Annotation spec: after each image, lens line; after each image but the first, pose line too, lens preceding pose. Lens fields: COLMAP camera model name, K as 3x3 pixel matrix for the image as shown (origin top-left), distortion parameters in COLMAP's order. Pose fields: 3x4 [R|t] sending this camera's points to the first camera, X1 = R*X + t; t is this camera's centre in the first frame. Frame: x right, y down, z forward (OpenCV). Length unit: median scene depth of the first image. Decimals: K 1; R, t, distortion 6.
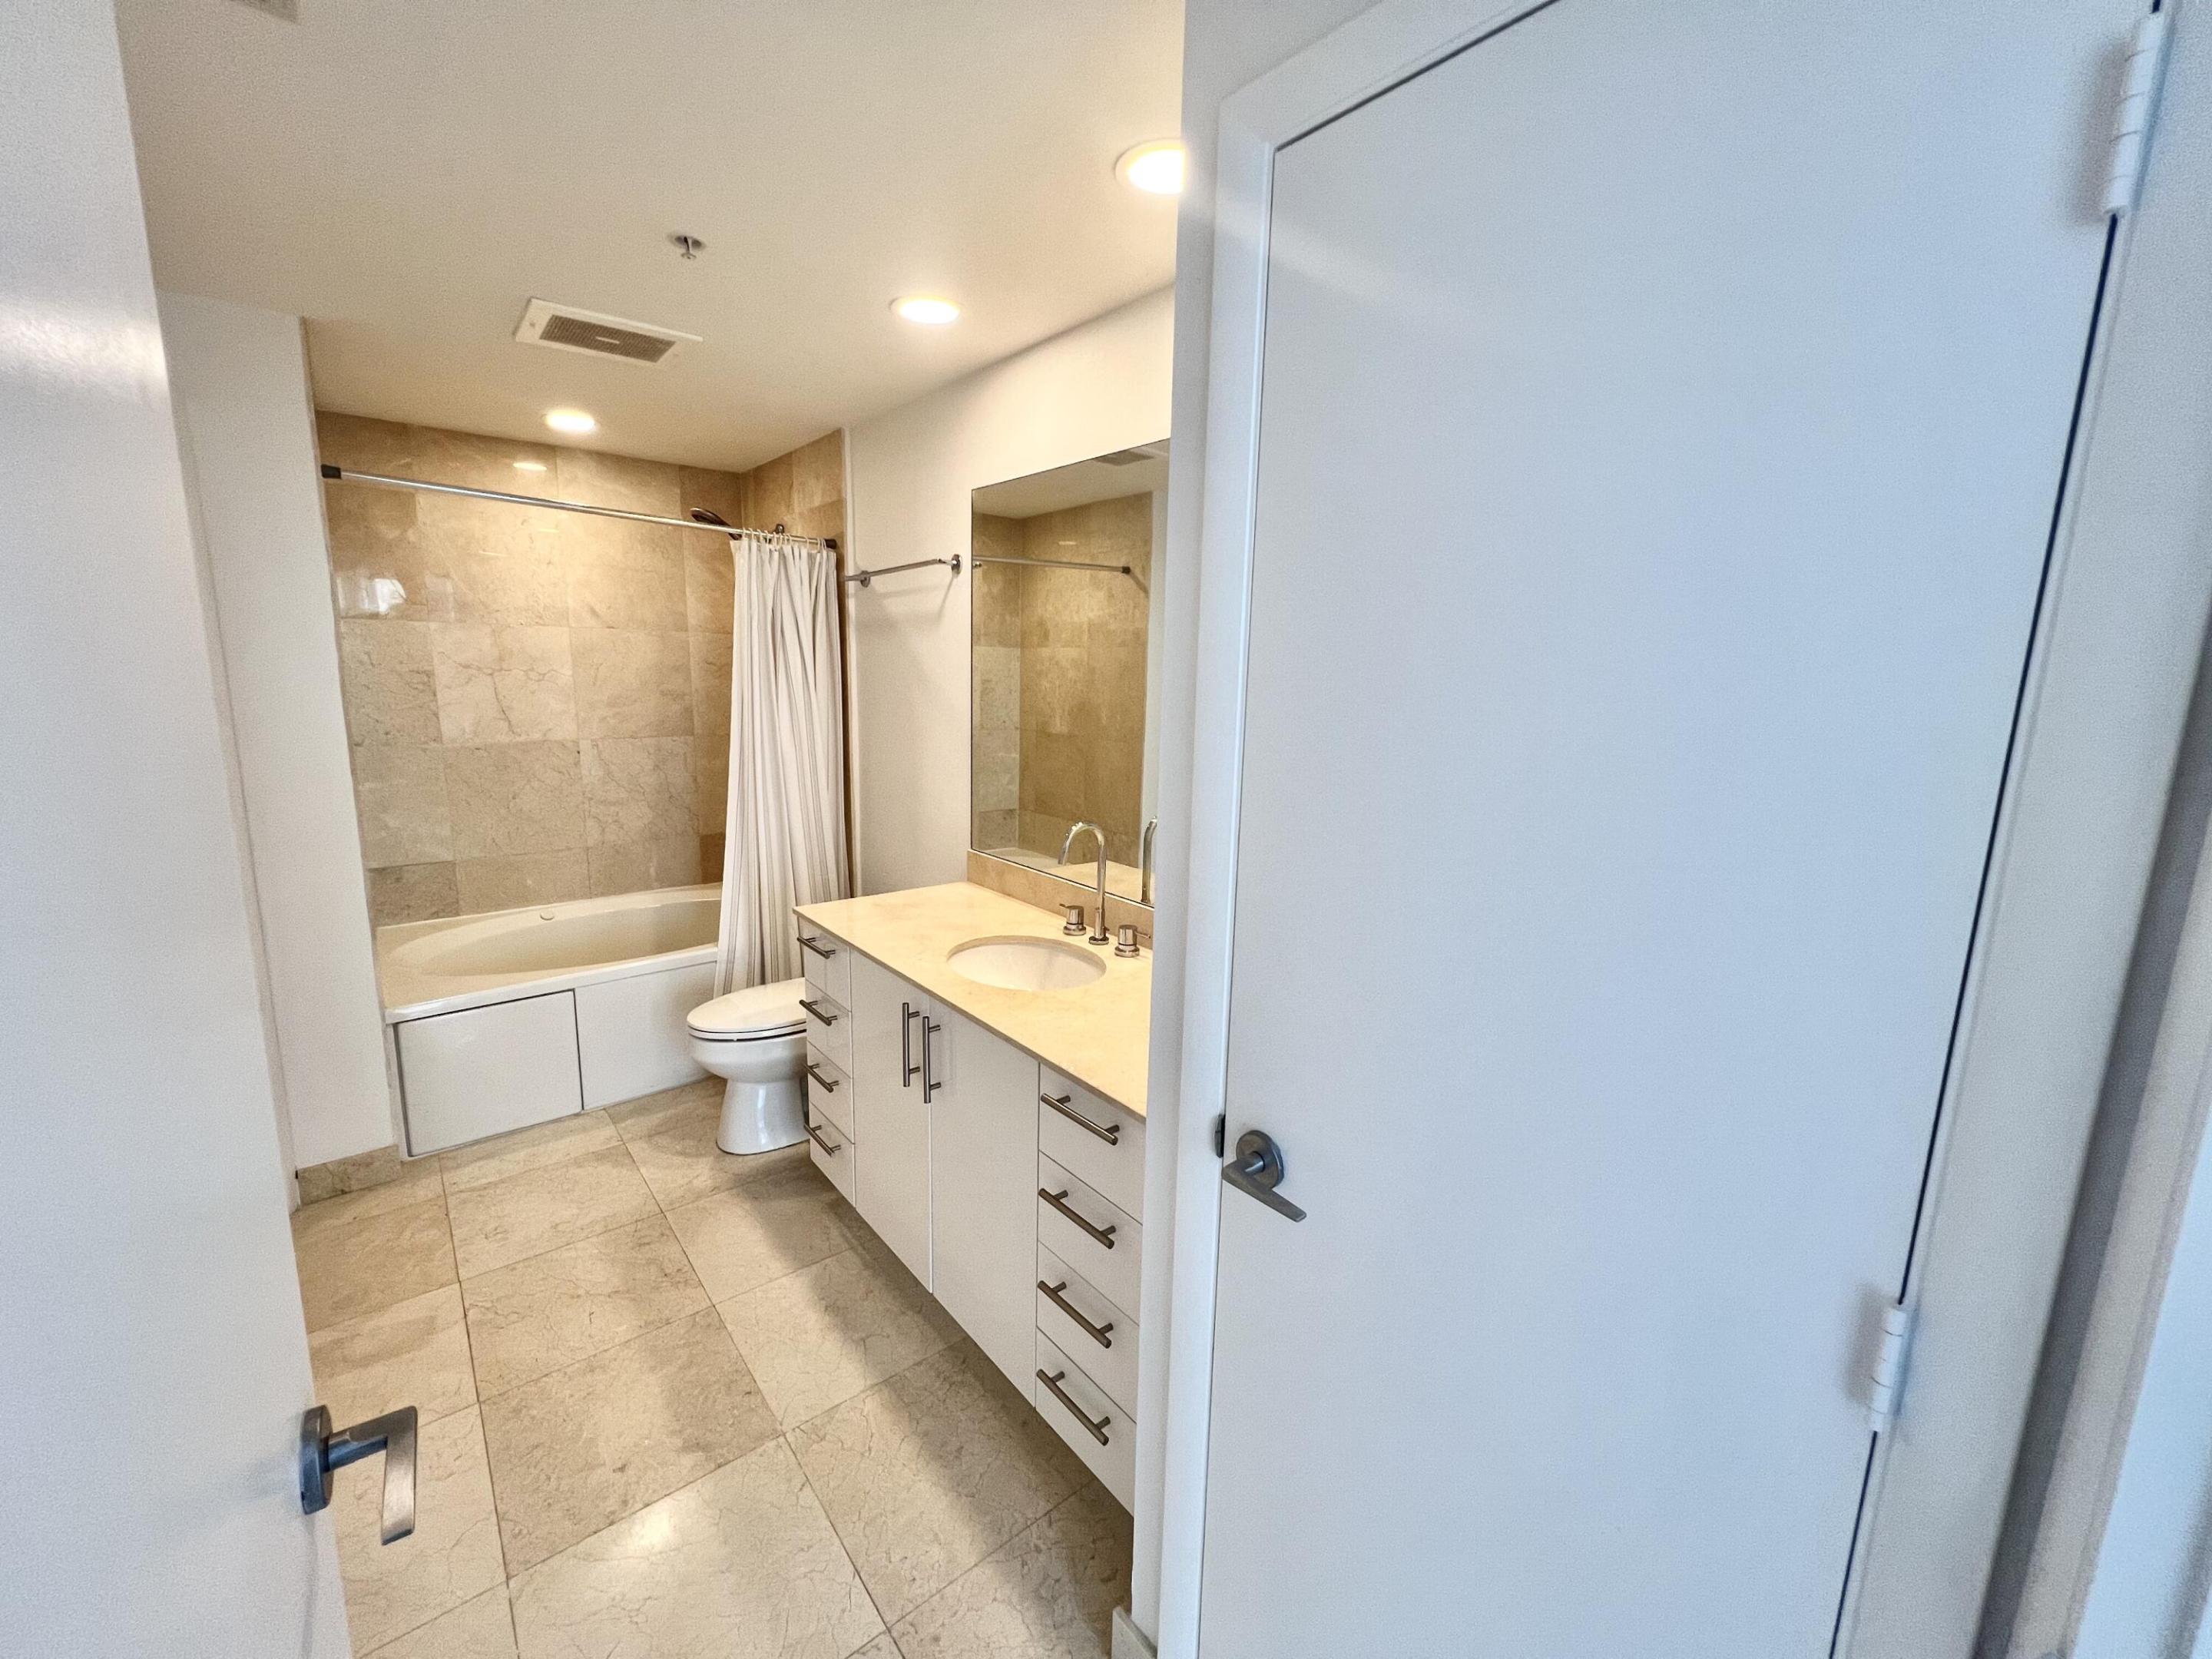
lens RADIAL K [[879.6, 0, 1103.3], [0, 879.6, 820.8], [0, 0, 1]] dist [-0.003199, 0.001673]
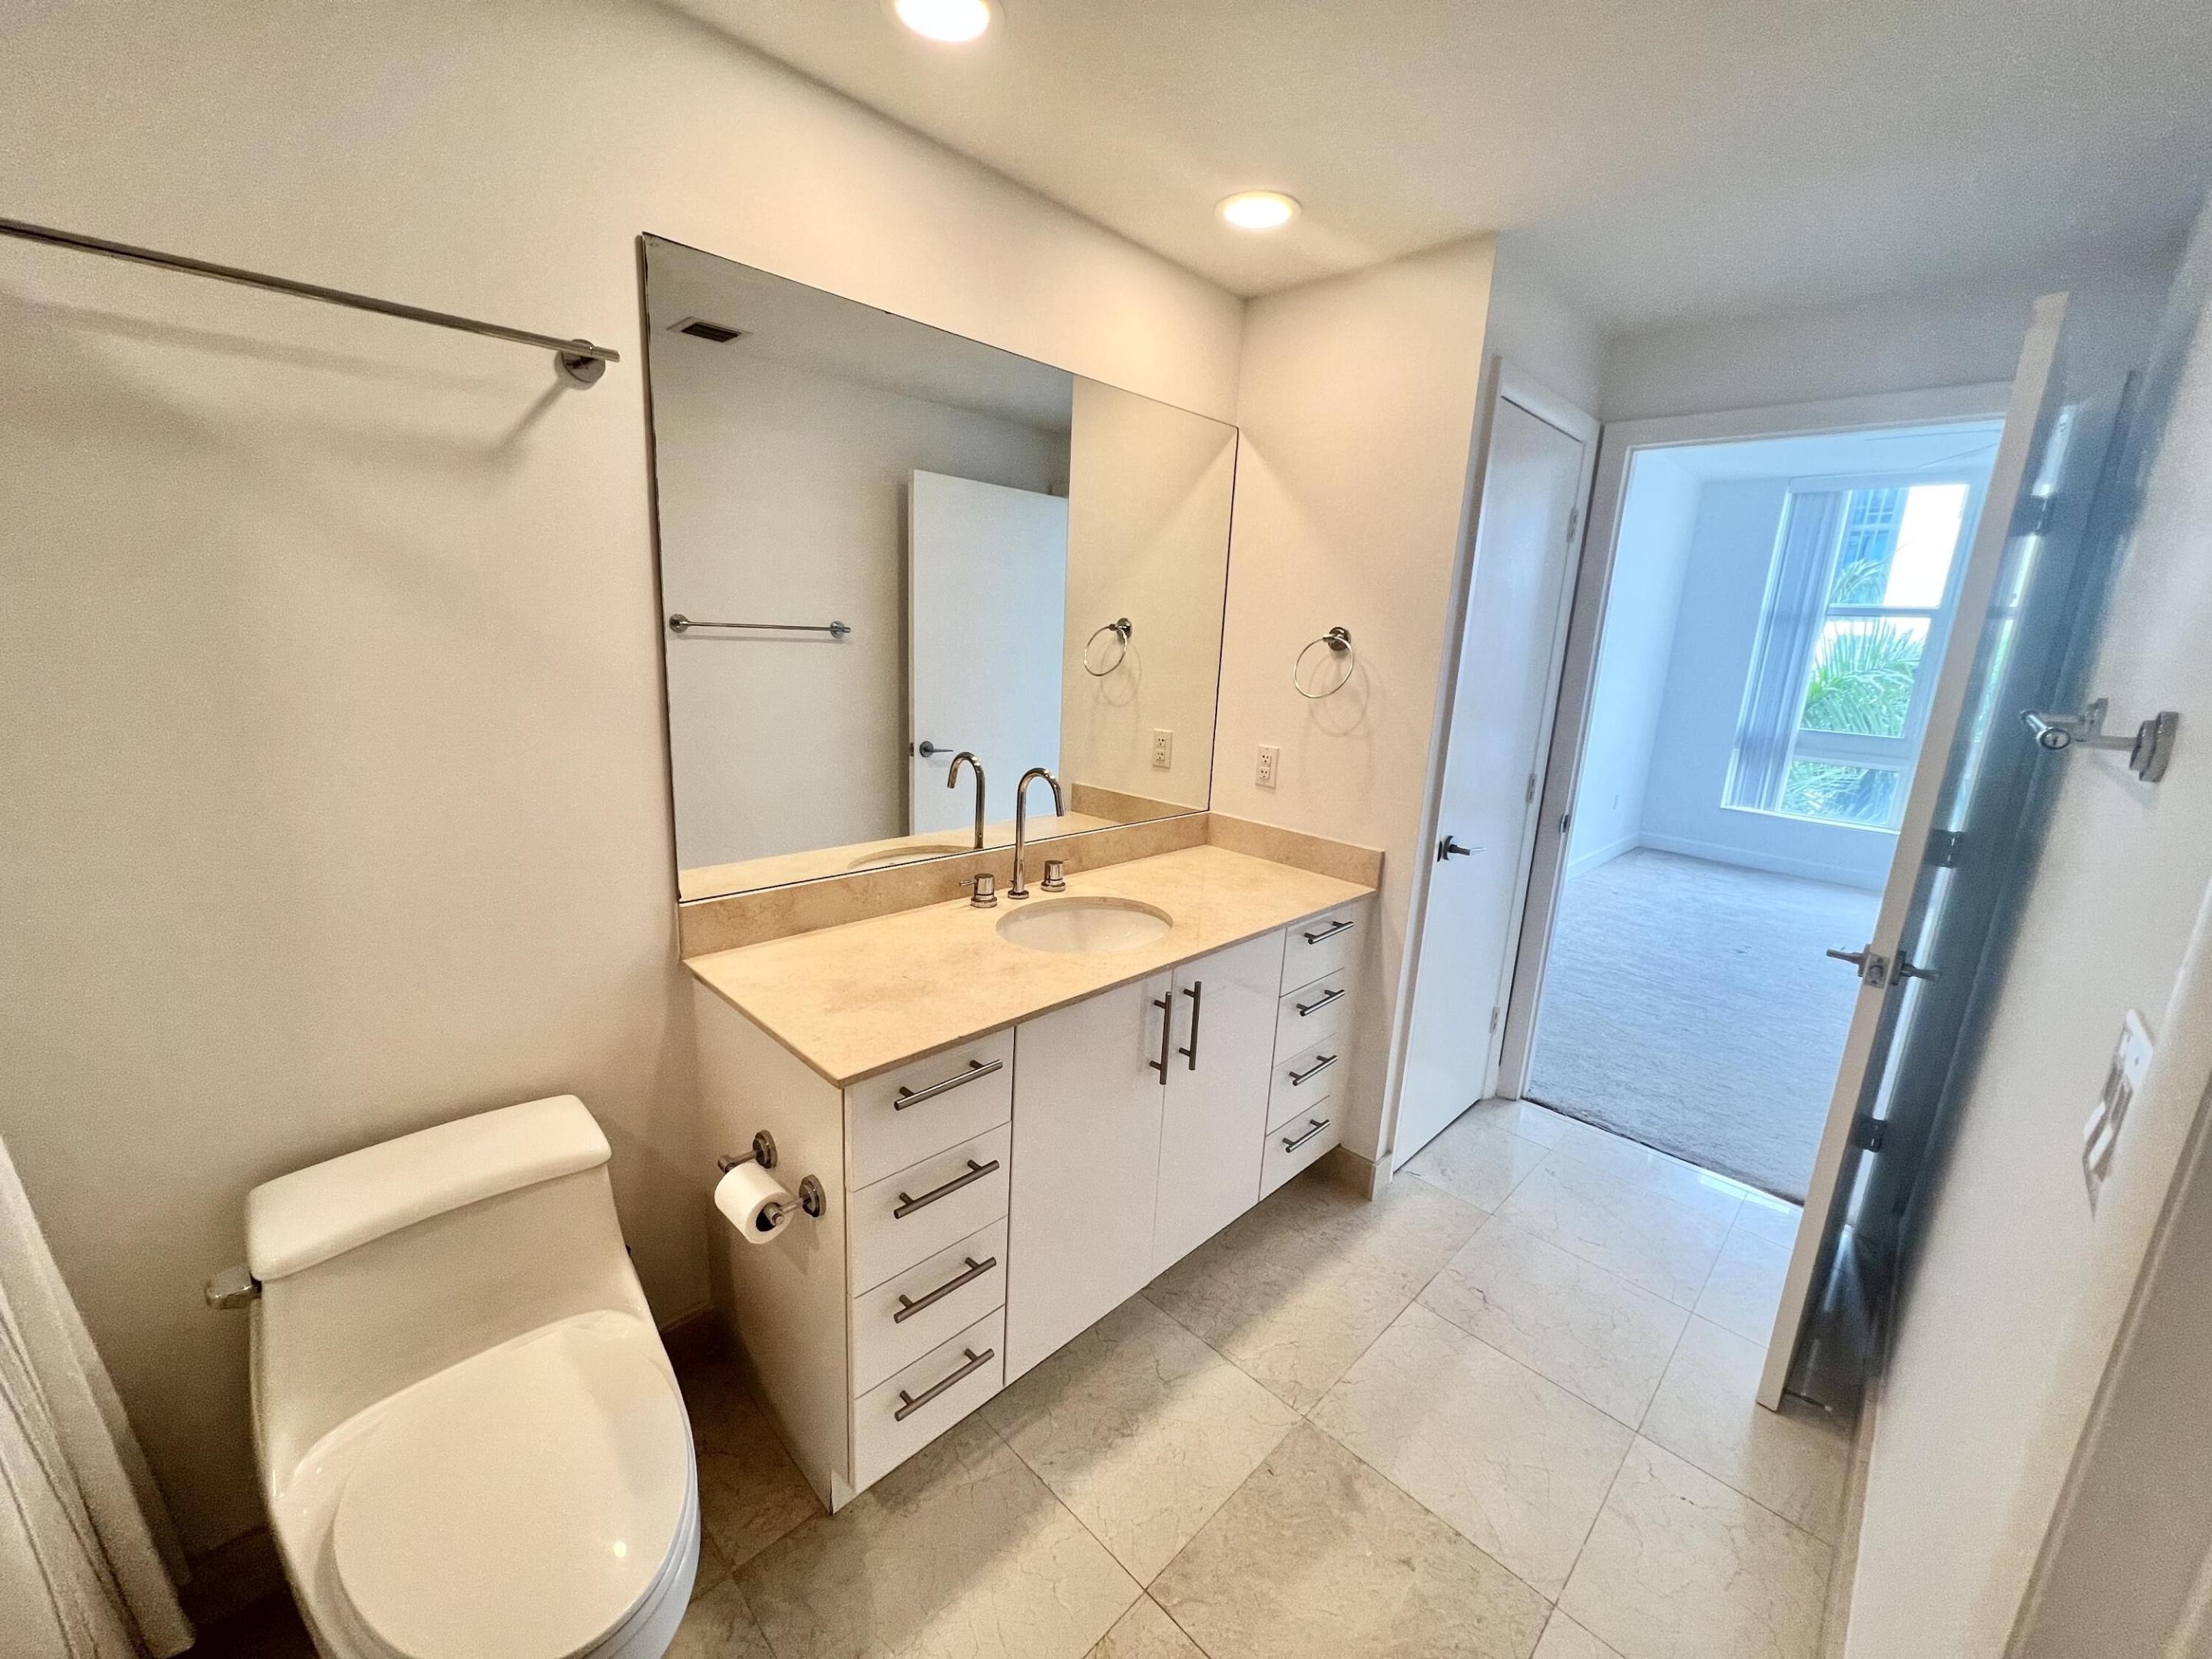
lens RADIAL K [[879.6, 0, 1097.9], [0, 879.6, 824.0], [0, 0, 1]] dist [-0.003199, 0.001673]
pose [[-0.088482, -0.245455, 0.965361, -0.730700], [0.118268, 0.959718, 0.254860, -0.134349], [-0.989032, 0.136722, -0.055889, 0.775809]]
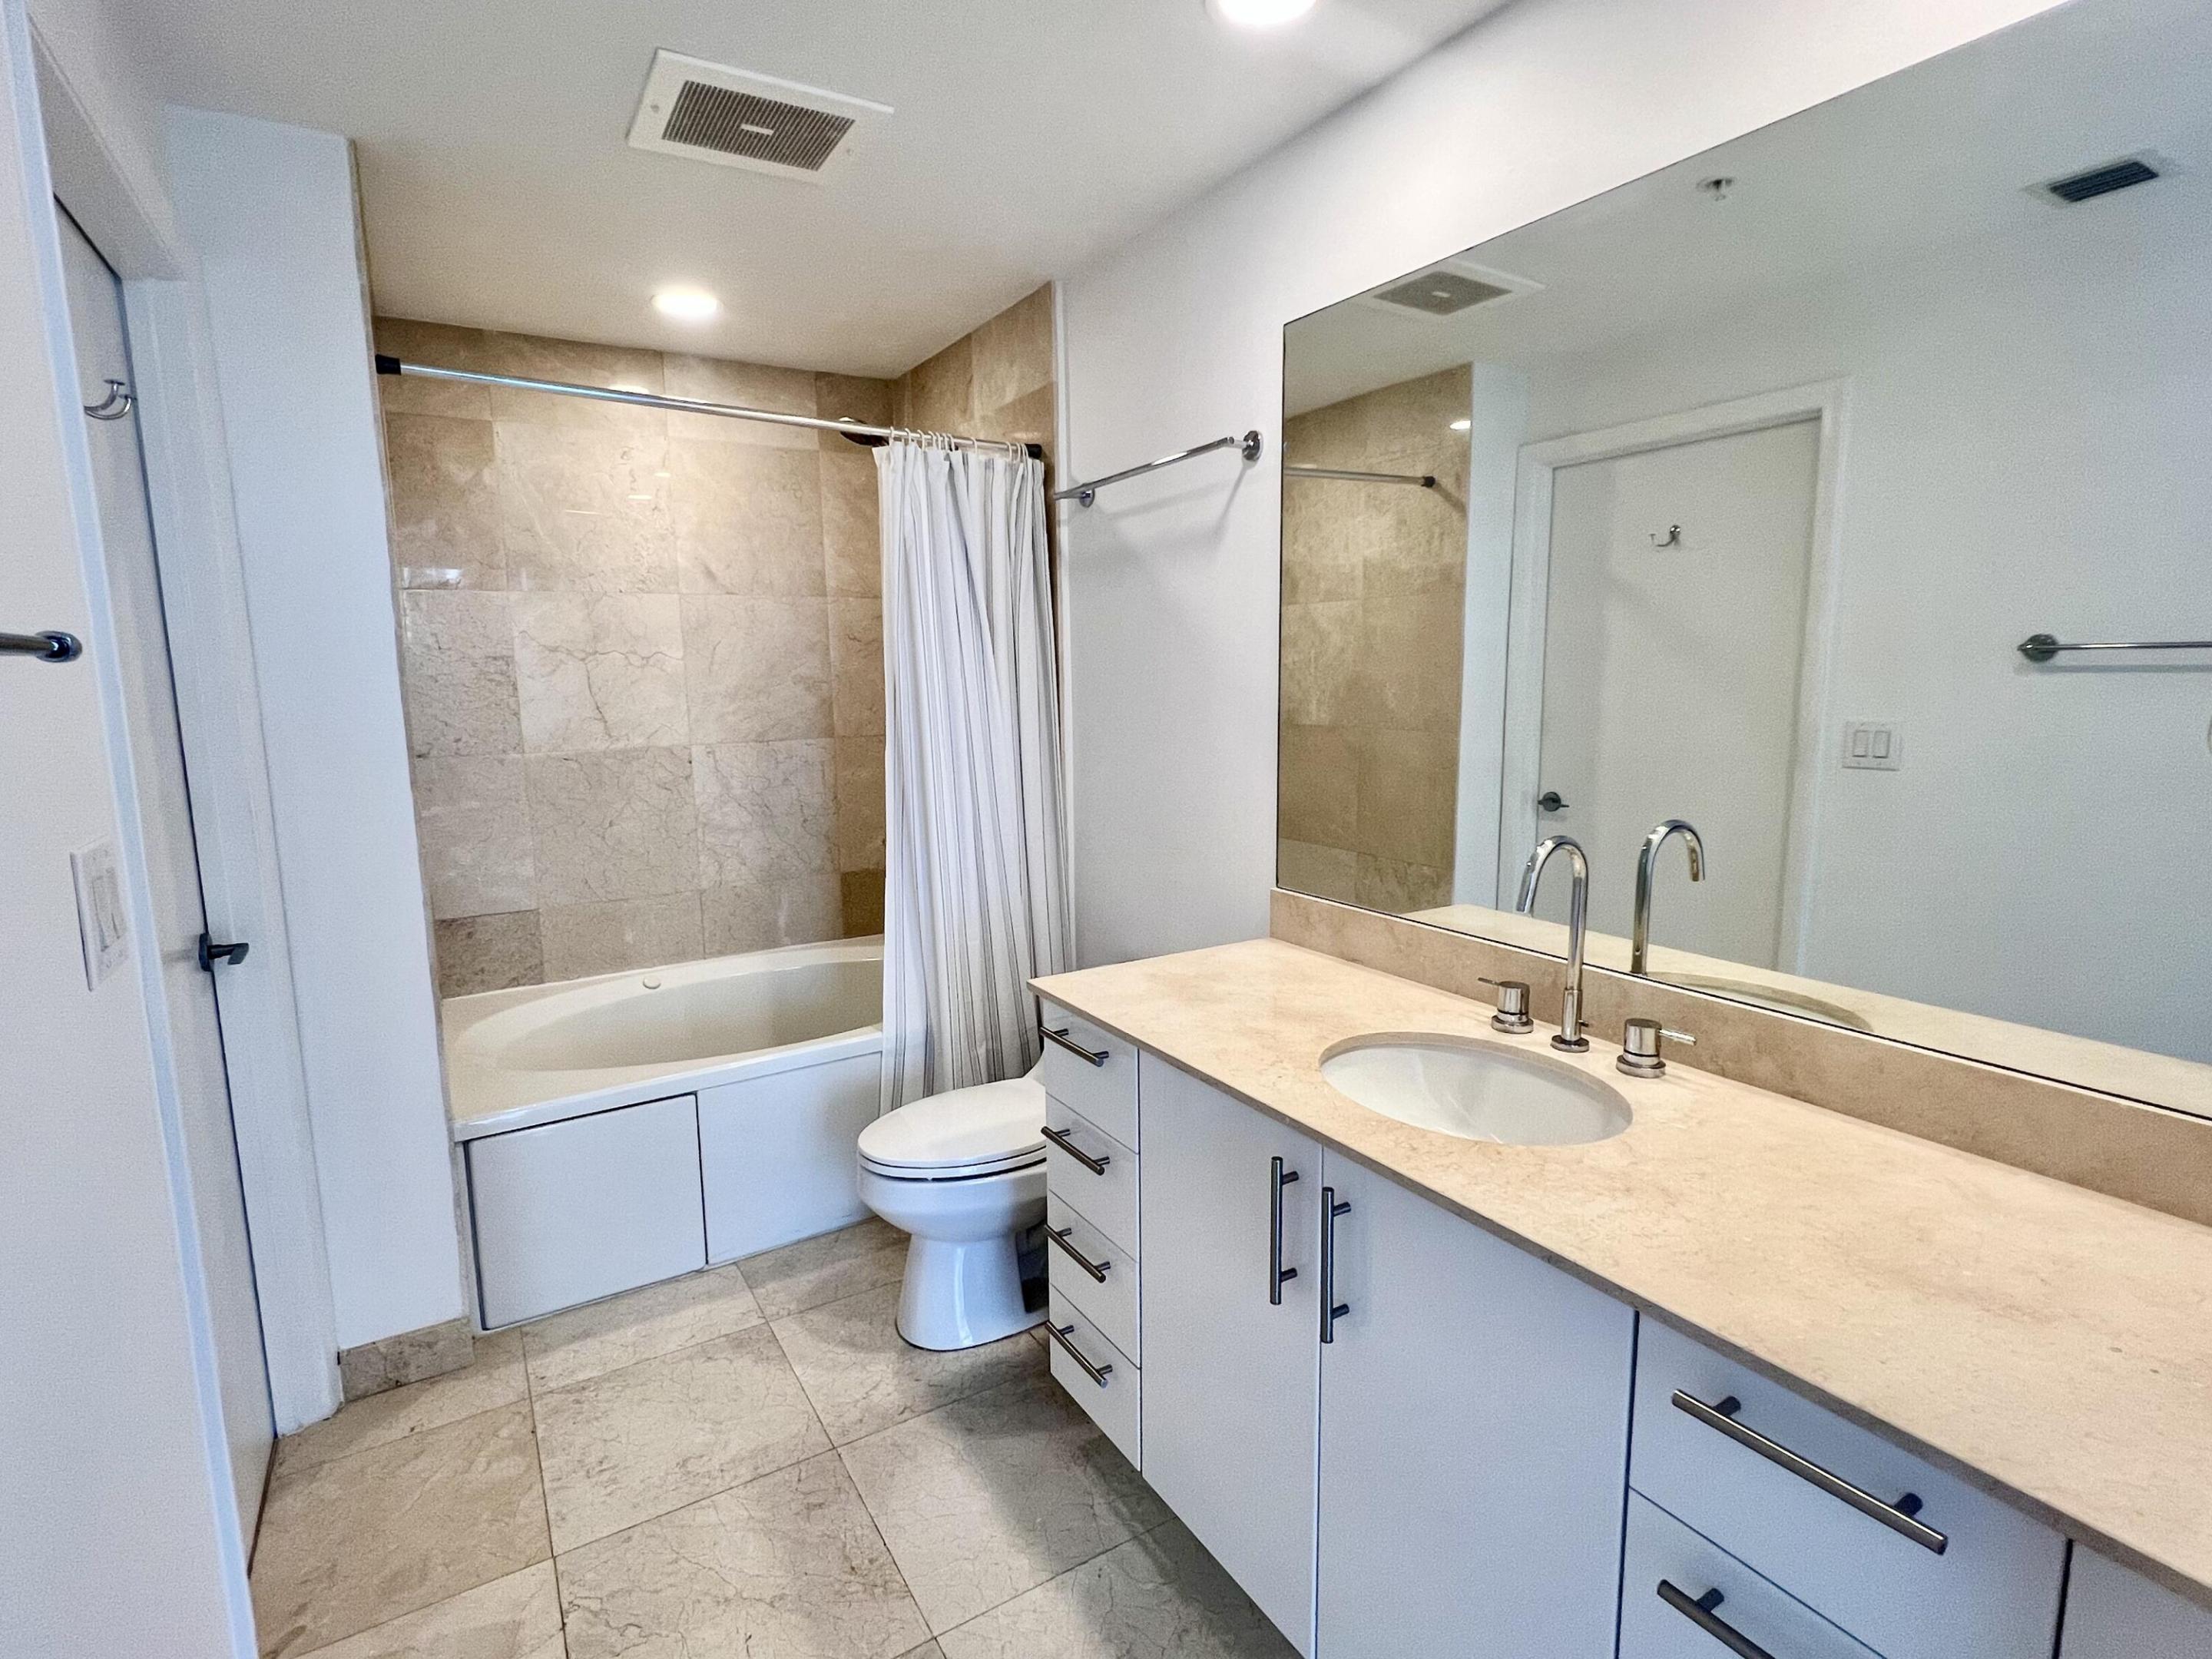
lens RADIAL K [[1084.2, 0, 1099.8], [0, 1084.2, 829.2], [0, 0, 1]] dist [0.002862, -0.001850]
pose [[0.988729, -0.014924, -0.148972, -0.163571], [0.011201, 0.999604, -0.025800, 0.008508], [0.149298, 0.023840, 0.988505, 0.201769]]
